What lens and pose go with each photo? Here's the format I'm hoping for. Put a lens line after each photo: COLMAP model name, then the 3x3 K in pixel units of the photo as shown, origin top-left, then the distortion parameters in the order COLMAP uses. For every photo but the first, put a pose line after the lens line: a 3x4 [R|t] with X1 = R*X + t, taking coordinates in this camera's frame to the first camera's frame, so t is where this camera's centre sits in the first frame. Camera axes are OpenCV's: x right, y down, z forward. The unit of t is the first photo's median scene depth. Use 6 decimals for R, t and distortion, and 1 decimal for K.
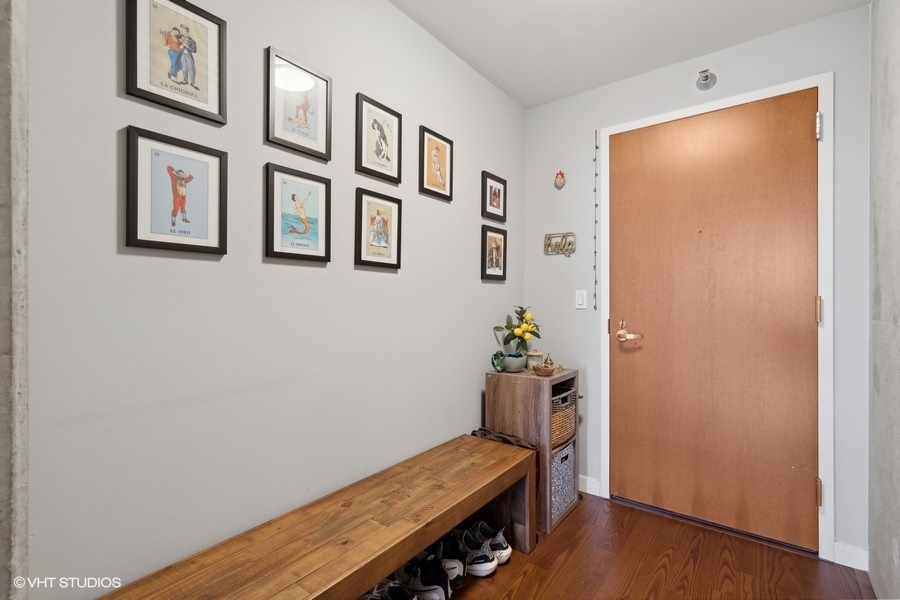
lens RADIAL K [[413.1, 0, 450.7], [0, 413.1, 299.5], [0, 0, 1]] dist [0.012896, 0.003318]
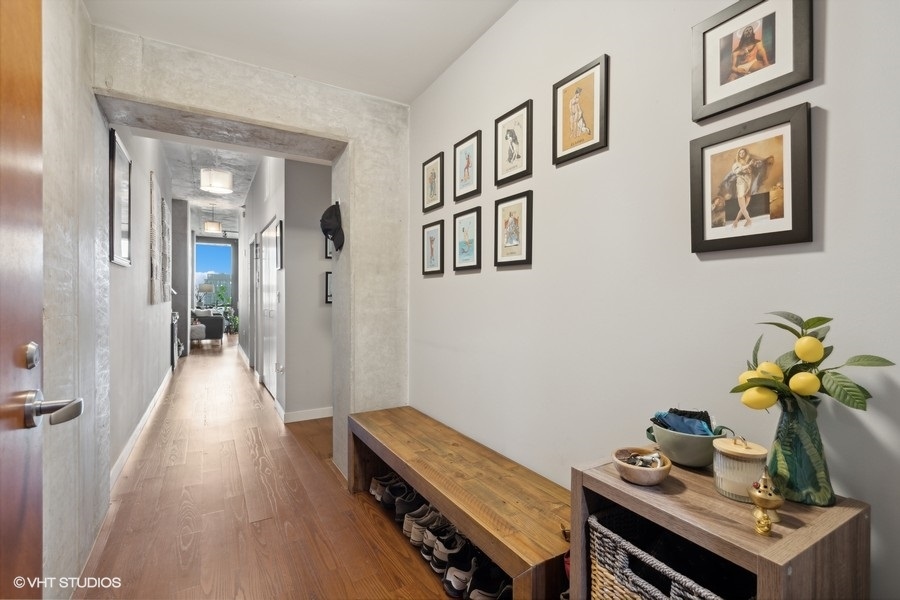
lens RADIAL K [[413.1, 0, 449.7], [0, 413.1, 298.0], [0, 0, 1]] dist [0.012896, 0.003318]
pose [[-0.373479, -0.001336, -0.927638, 0.867778], [-0.001059, 0.999999, -0.001014, 0.005545], [0.927638, 0.000603, -0.373480, 1.251692]]
